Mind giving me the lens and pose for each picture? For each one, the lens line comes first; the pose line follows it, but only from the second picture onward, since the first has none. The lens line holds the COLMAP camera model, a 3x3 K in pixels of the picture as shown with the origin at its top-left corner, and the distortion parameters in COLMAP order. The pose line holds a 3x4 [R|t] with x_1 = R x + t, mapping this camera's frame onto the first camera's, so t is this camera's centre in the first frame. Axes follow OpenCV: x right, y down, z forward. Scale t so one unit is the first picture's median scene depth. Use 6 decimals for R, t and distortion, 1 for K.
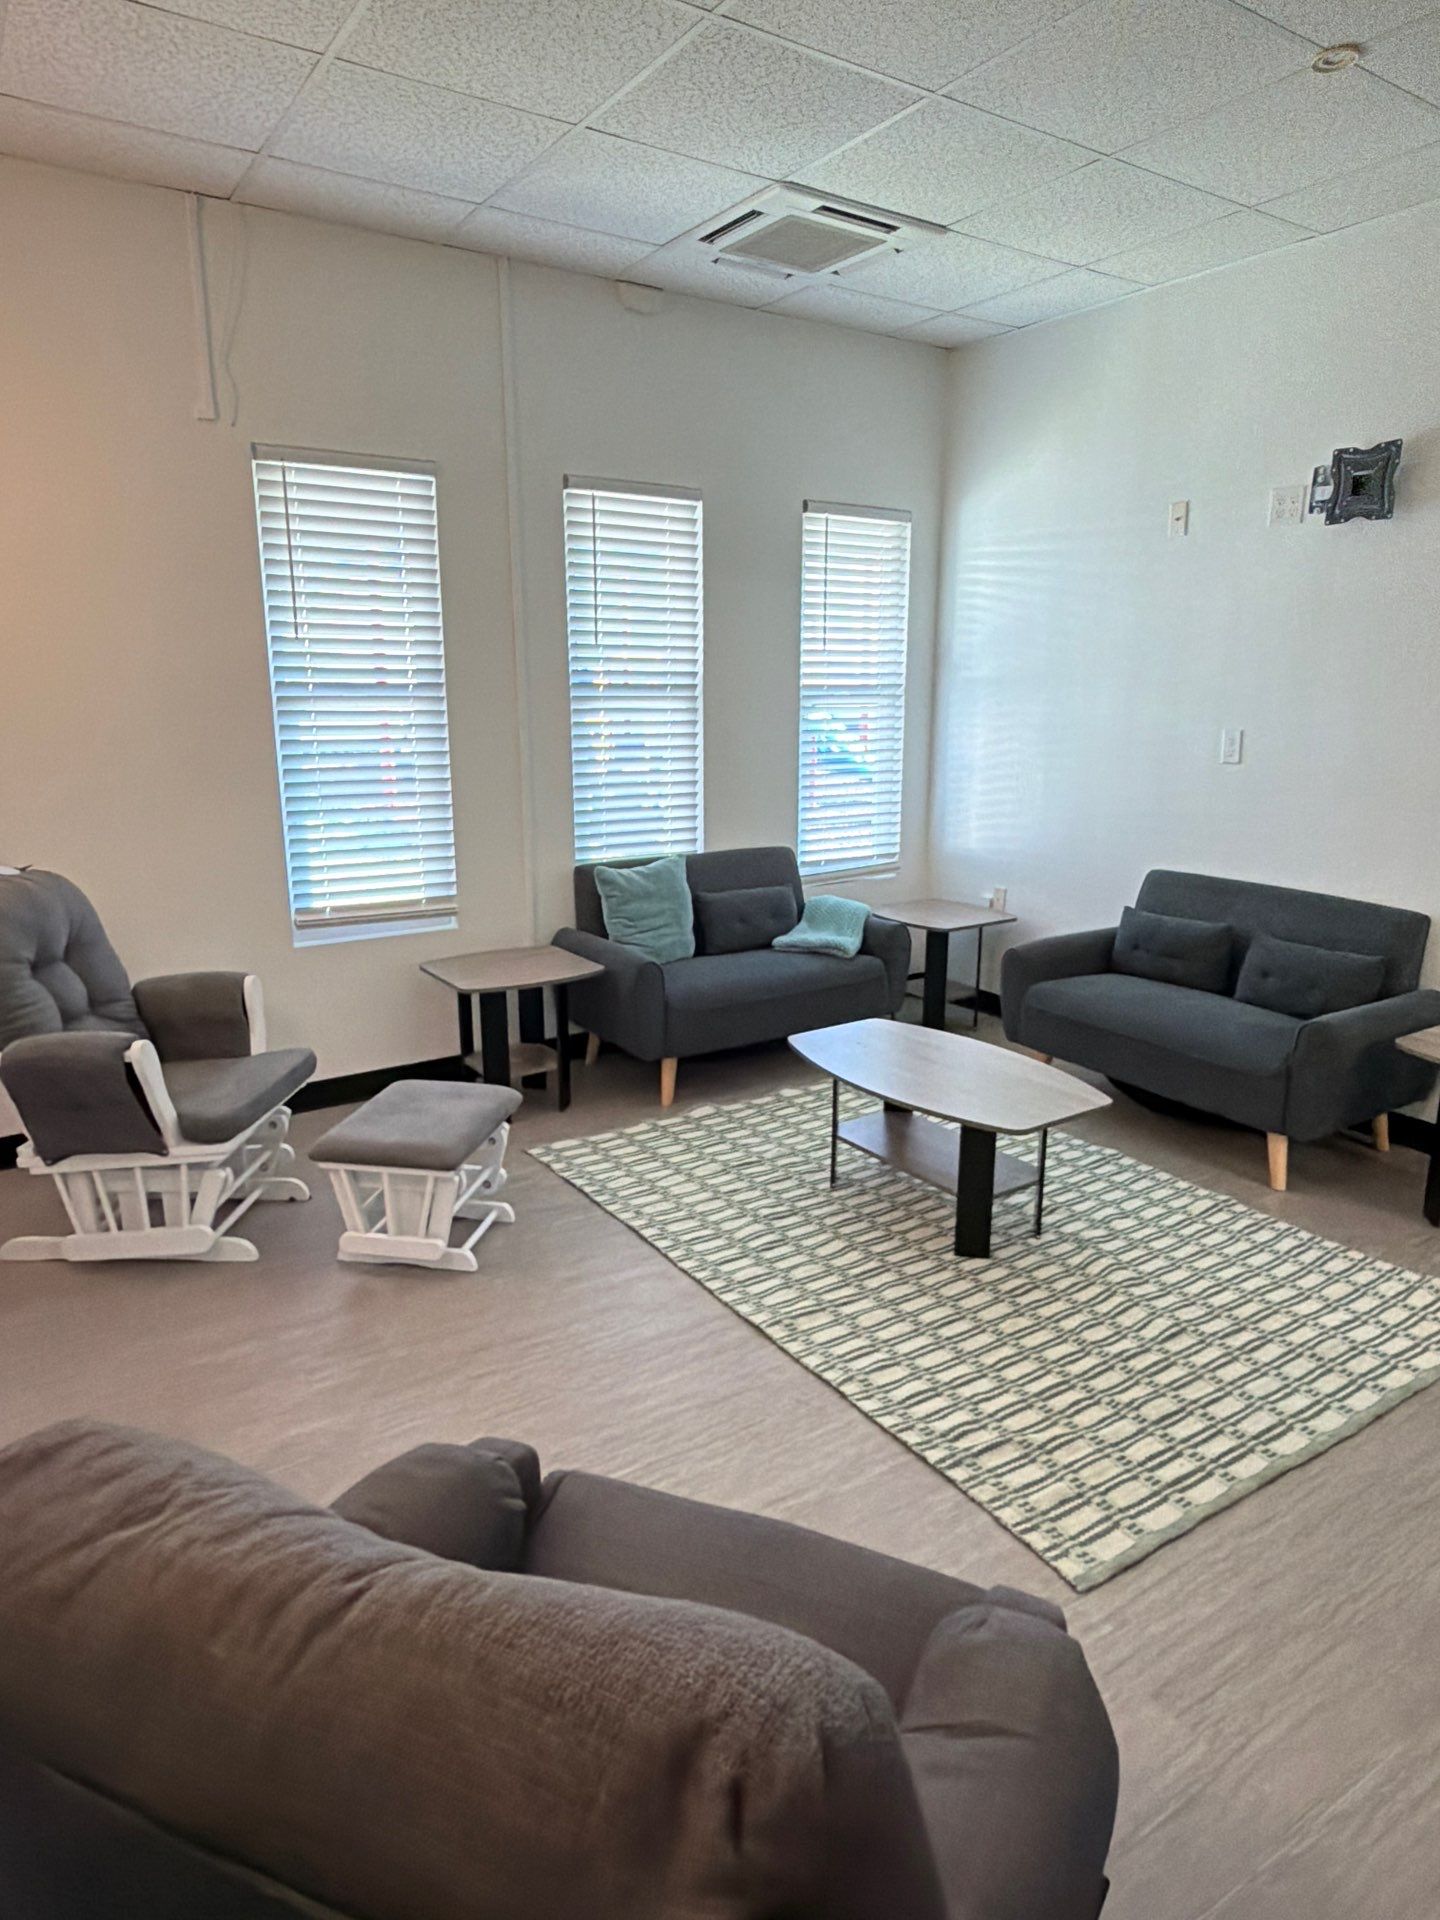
lens RADIAL K [[1181.8, 0, 738.7], [0, 1181.8, 953.3], [0, 0, 1]] dist [-0.003867, 0.008273]
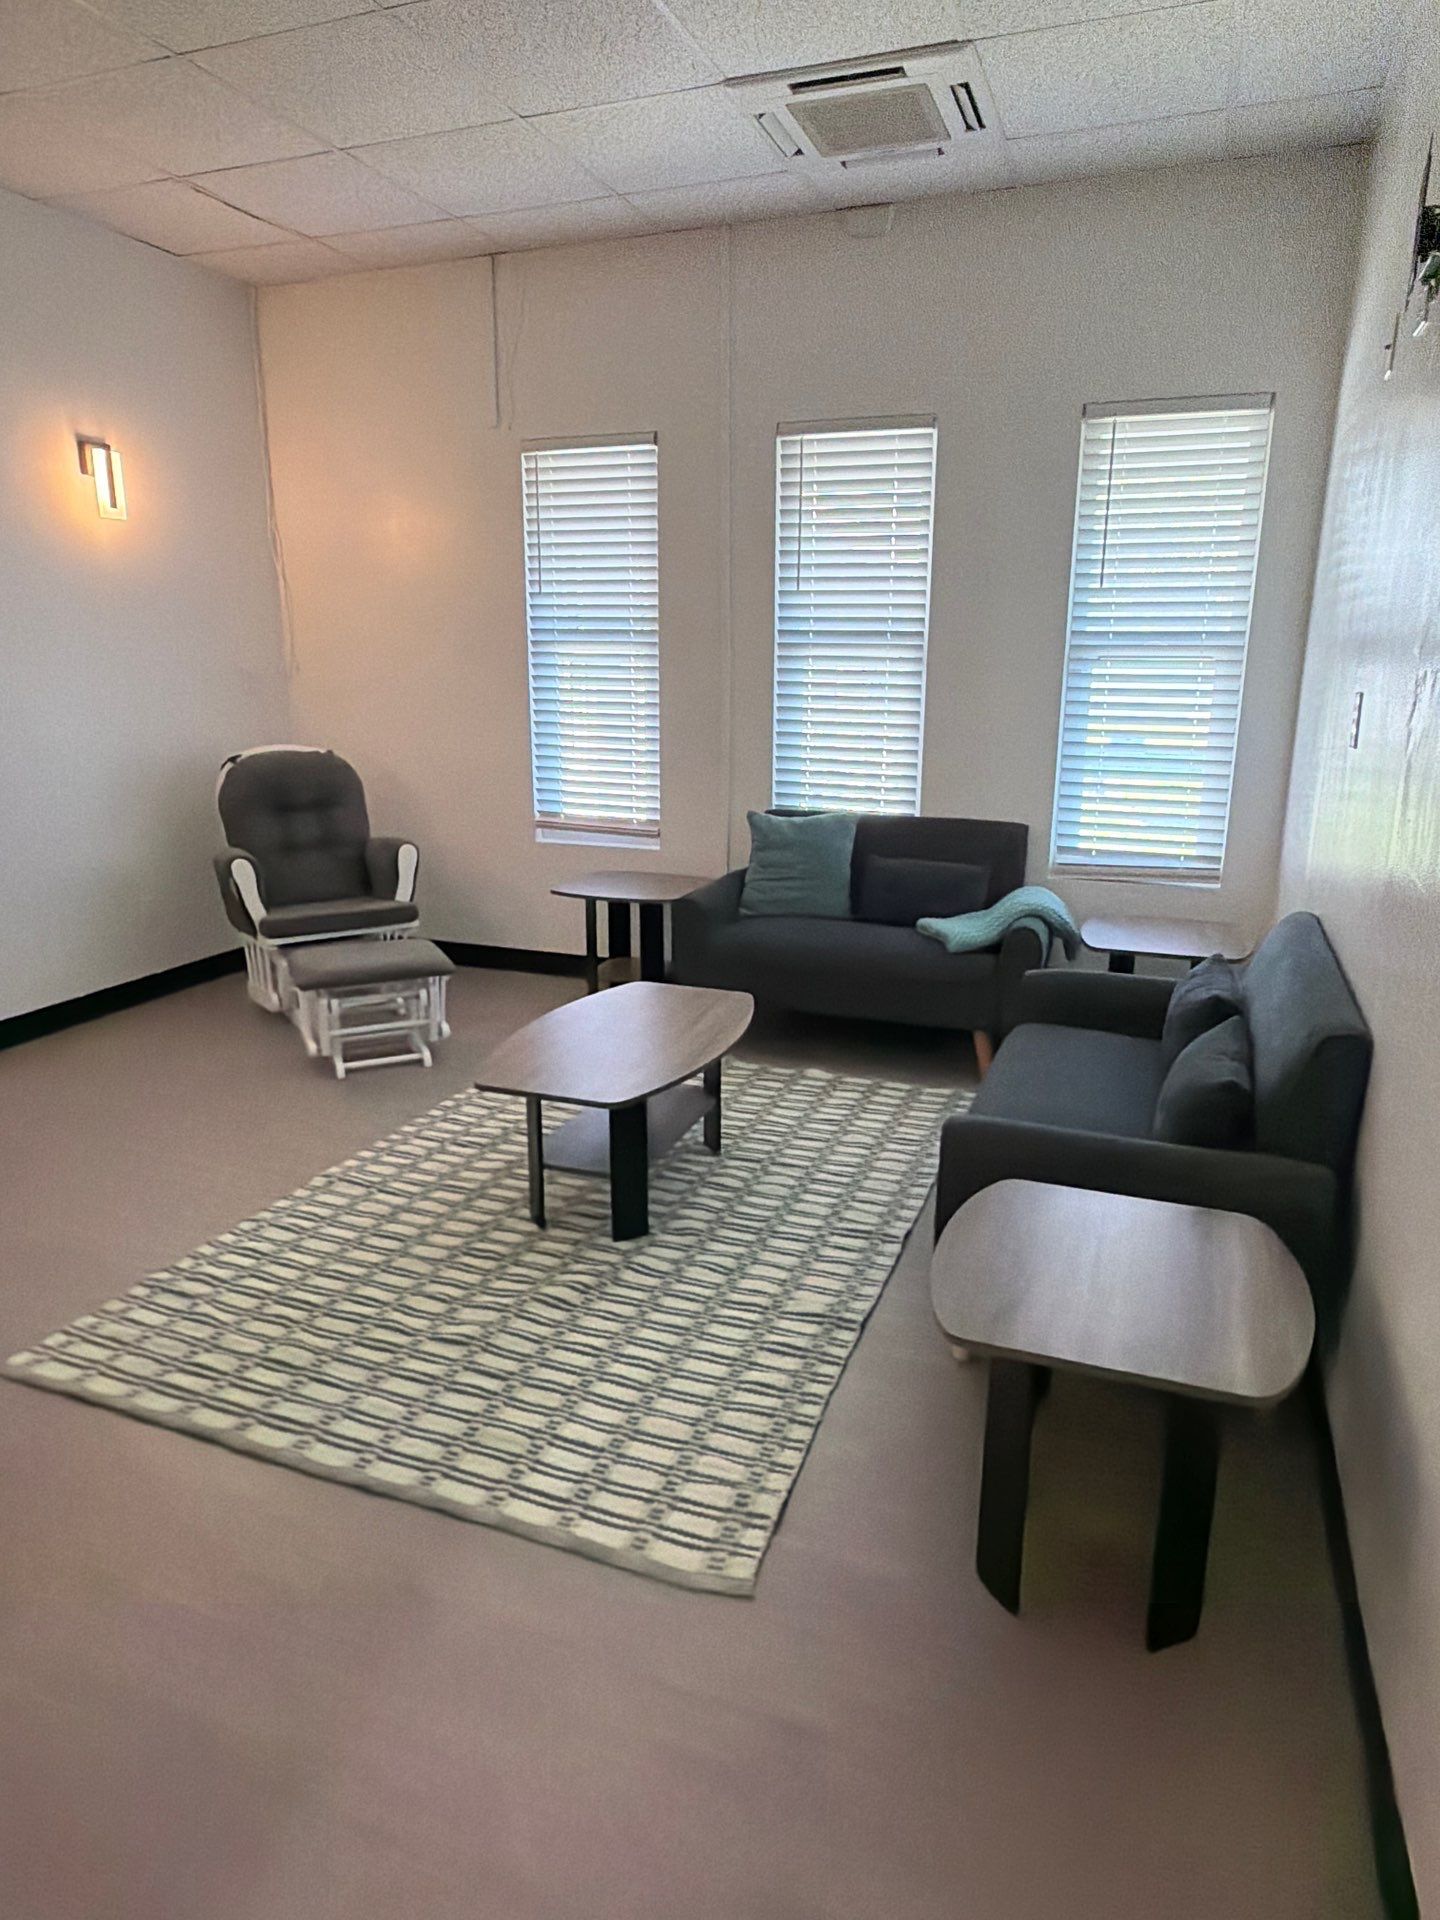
lens RADIAL K [[1181.8, 0, 734.2], [0, 1181.8, 964.9], [0, 0, 1]] dist [-0.003867, 0.008273]
pose [[0.581281, 0.214198, -0.785004, 0.846946], [-0.186400, 0.974129, 0.127777, -0.084467], [0.792065, 0.072050, 0.606170, 0.446186]]
